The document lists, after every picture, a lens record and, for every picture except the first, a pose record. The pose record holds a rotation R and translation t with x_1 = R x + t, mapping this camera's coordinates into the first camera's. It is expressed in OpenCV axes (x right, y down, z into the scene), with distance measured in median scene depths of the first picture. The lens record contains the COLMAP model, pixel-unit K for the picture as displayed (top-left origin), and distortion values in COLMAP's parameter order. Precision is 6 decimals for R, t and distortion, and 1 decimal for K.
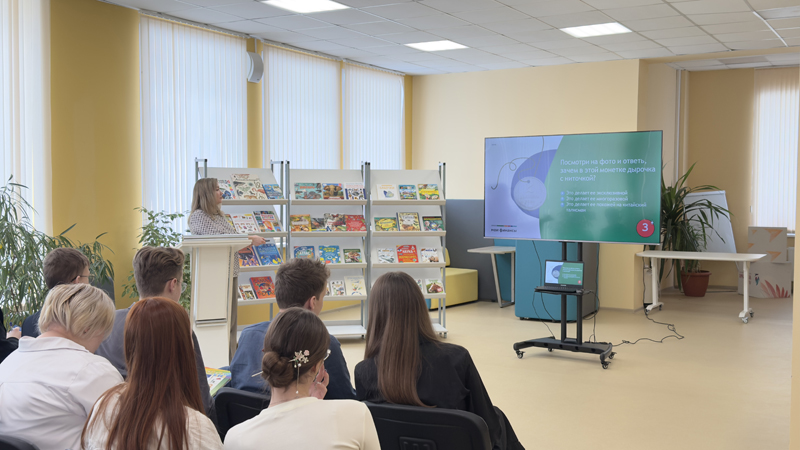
lens RADIAL K [[873.2, 0, 400.0], [0, 873.2, 225.0], [0, 0, 1]] dist [0.135651, 0.003805]
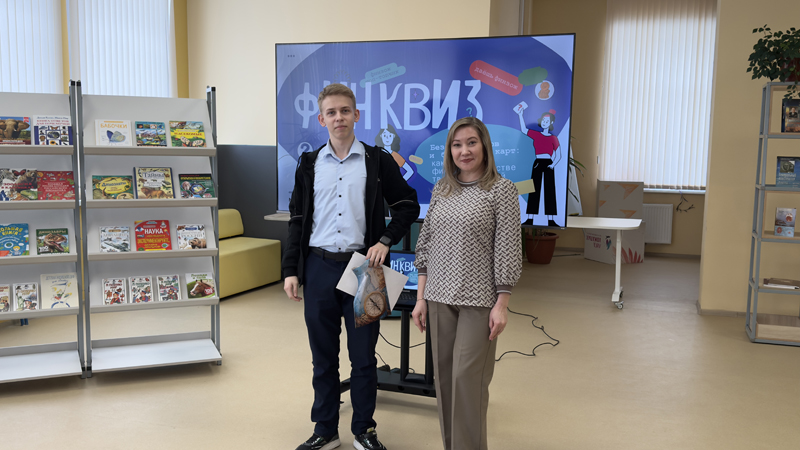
lens RADIAL K [[782.5, 0, 400.0], [0, 782.5, 225.0], [0, 0, 1]] dist [0.191071, -0.415275]
pose [[0.977046, -0.011942, 0.212695, 0.059567], [-0.004099, 0.997189, 0.074819, -0.016590], [-0.212990, -0.073973, 0.974250, 0.422474]]
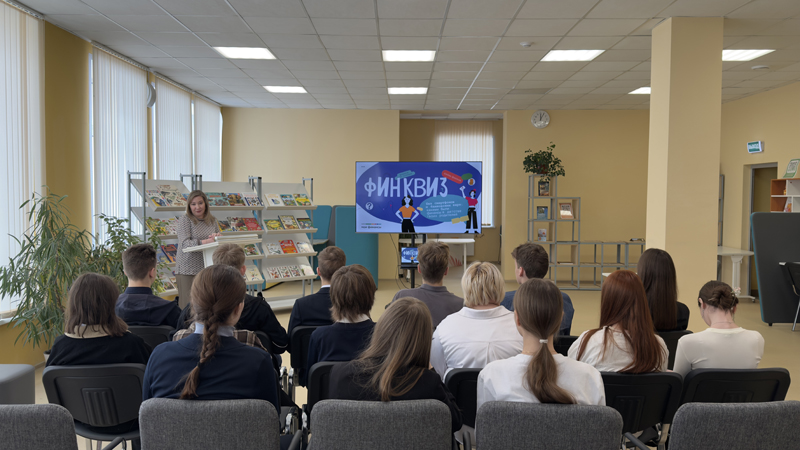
lens RADIAL K [[663.2, 0, 400.0], [0, 663.2, 225.0], [0, 0, 1]] dist [0.143471, 0.000523]
pose [[0.864827, -0.020863, 0.501636, -0.351214], [0.018284, 0.999782, 0.010059, -0.006913], [-0.501736, 0.000472, 0.865020, 0.044361]]
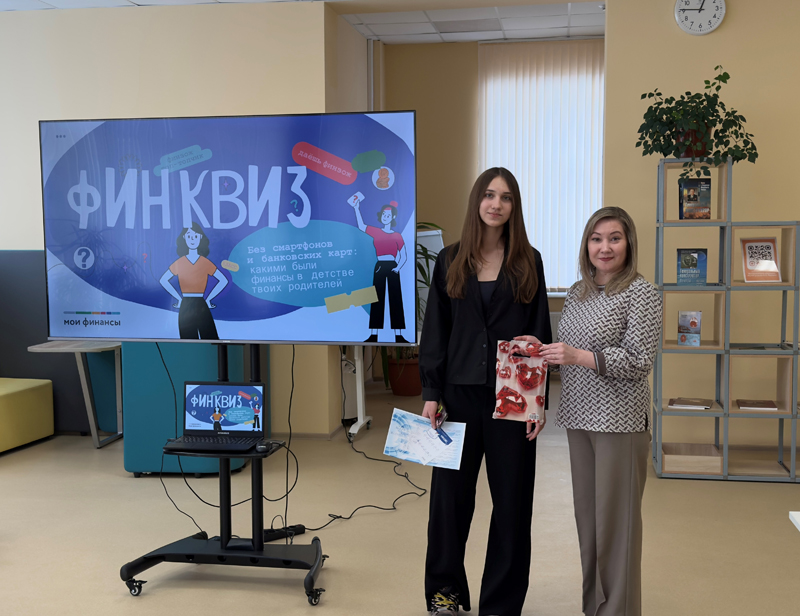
lens RADIAL K [[1110.9, 0, 384.2], [0, 1110.9, 323.9], [0, 0, 1]] dist [0.184901, -0.425293]
pose [[0.936267, -0.042364, 0.348726, 0.051861], [0.026301, 0.998369, 0.050672, -0.017881], [-0.350304, -0.038270, 0.935854, 0.358385]]
